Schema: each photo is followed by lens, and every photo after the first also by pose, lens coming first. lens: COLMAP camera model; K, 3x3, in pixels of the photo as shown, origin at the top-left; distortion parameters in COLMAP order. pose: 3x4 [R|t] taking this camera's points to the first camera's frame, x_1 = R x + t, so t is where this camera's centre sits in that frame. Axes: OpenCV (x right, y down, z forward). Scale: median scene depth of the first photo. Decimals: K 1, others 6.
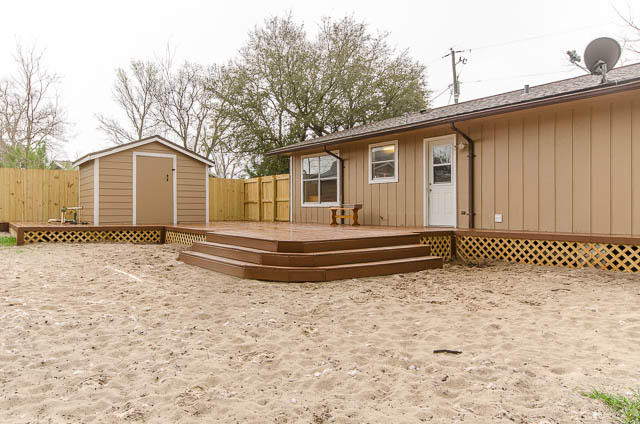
lens RADIAL K [[441.1, 0, 322.9], [0, 441.1, 209.9], [0, 0, 1]] dist [-0.019858, 0.006900]
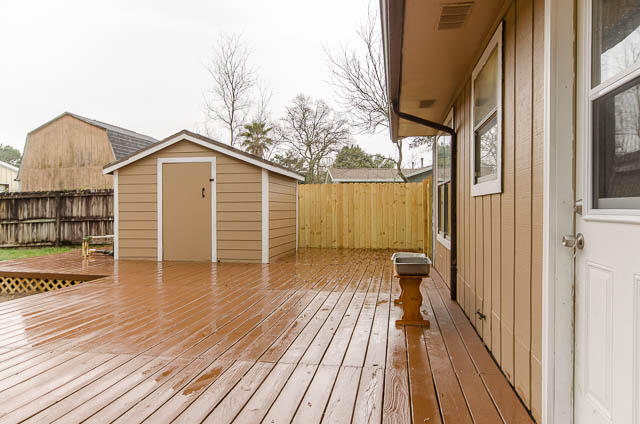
lens RADIAL K [[441.1, 0, 315.9], [0, 441.1, 209.4], [0, 0, 1]] dist [-0.019858, 0.006900]
pose [[0.675212, 0.000887, -0.737623, 0.262894], [0.003500, 0.999984, 0.004406, -0.052778], [0.737616, -0.005557, 0.675198, 0.711194]]
